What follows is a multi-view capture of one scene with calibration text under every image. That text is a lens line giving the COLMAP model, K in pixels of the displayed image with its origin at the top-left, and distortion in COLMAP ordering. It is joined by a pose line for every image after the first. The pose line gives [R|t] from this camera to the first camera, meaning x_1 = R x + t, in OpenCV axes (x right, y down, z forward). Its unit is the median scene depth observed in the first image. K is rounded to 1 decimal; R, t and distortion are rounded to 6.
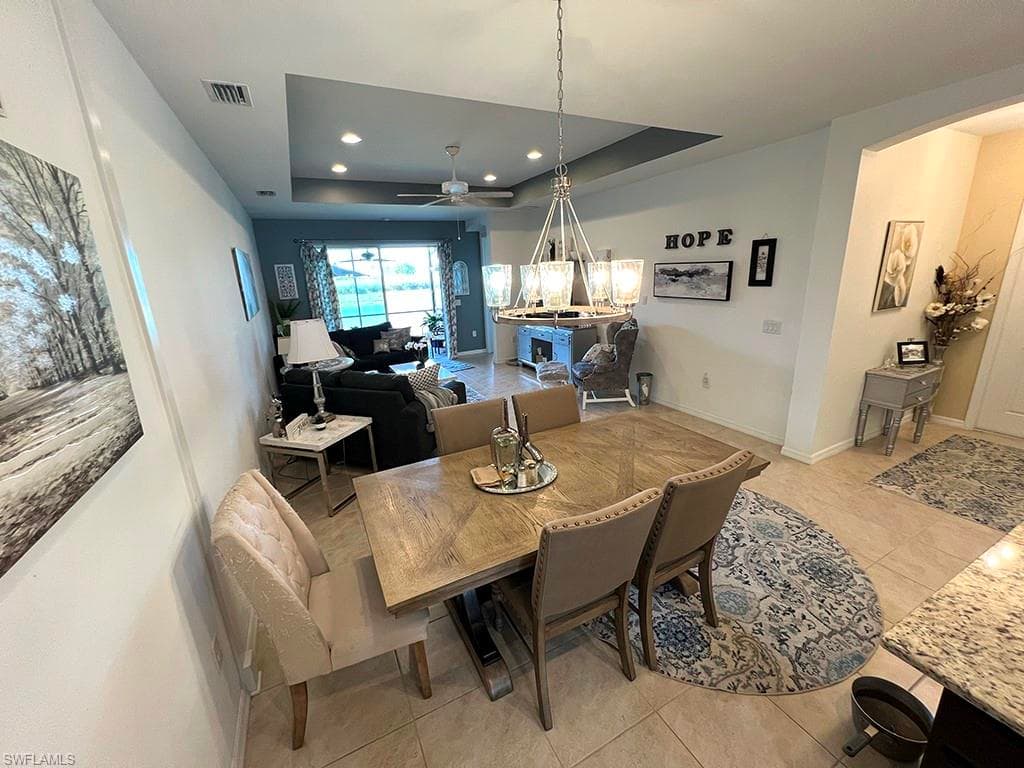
lens RADIAL K [[415.7, 0, 510.2], [0, 415.7, 383.0], [0, 0, 1]] dist [-0.003393, -0.000215]
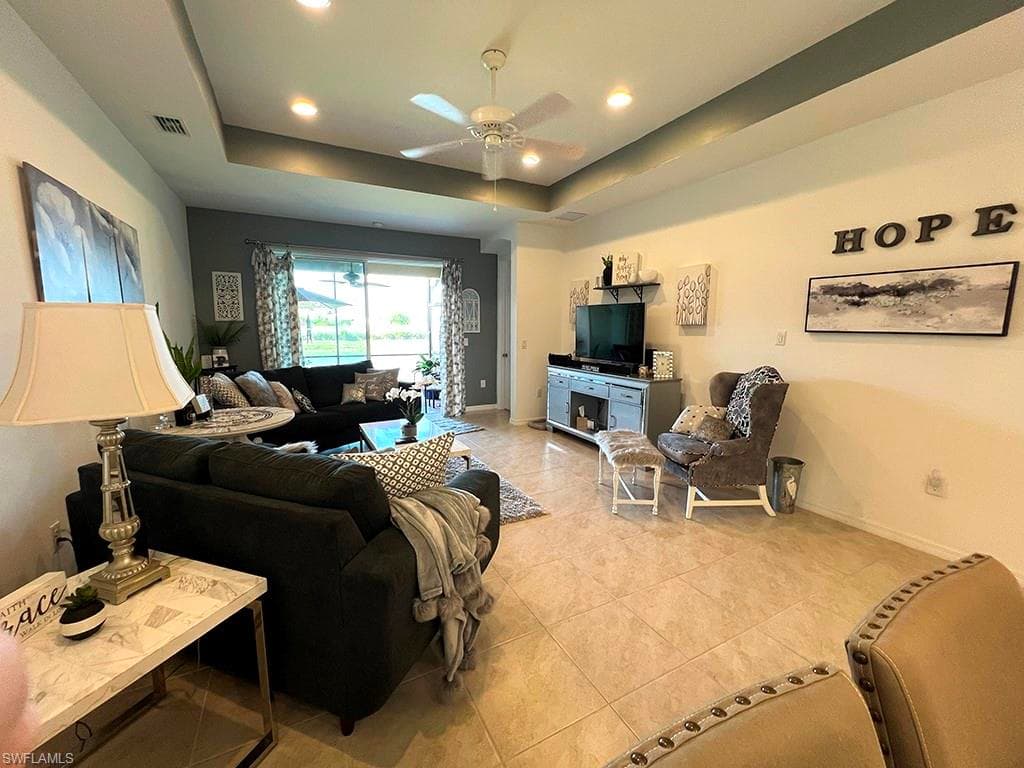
lens RADIAL K [[415.7, 0, 509.7], [0, 415.7, 383.2], [0, 0, 1]] dist [-0.003393, -0.000215]
pose [[0.998567, 0.048413, 0.022820, -0.091588], [-0.044945, 0.990014, -0.133611, -0.033217], [-0.029061, 0.132394, 0.990771, 0.411302]]
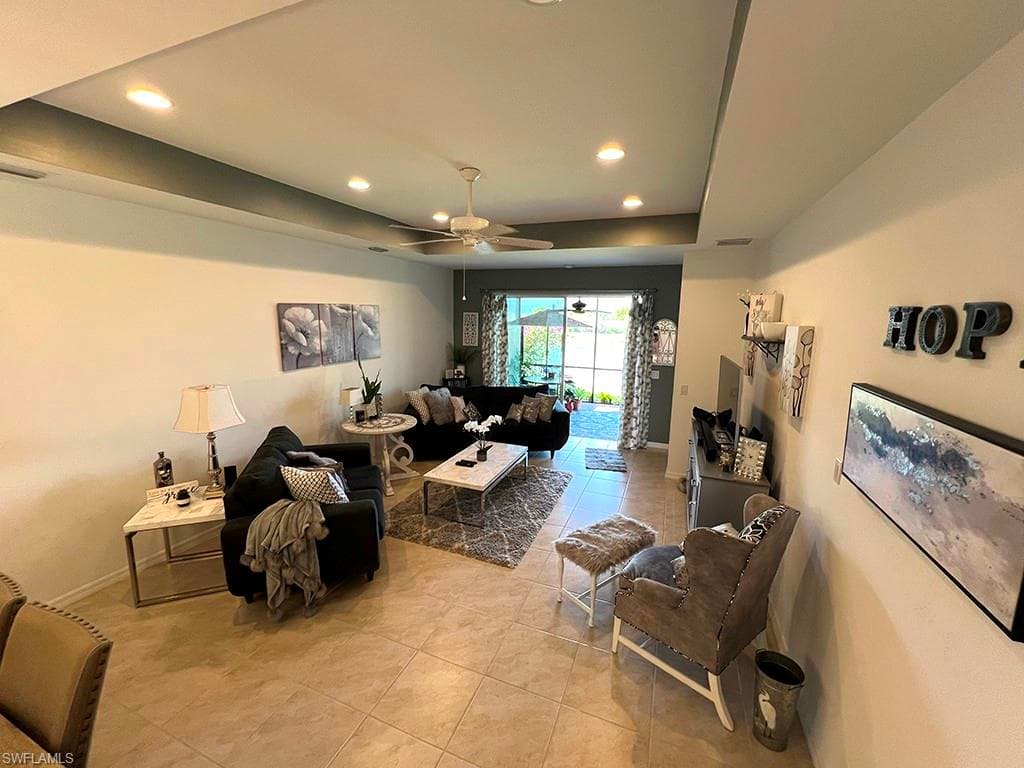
lens RADIAL K [[415.7, 0, 505.9], [0, 415.7, 383.3], [0, 0, 1]] dist [-0.003393, -0.000215]
pose [[0.652090, 0.179880, -0.736493, 0.392663], [-0.244122, 0.969525, 0.020650, -0.213651], [0.717763, 0.166328, 0.676130, 0.537344]]
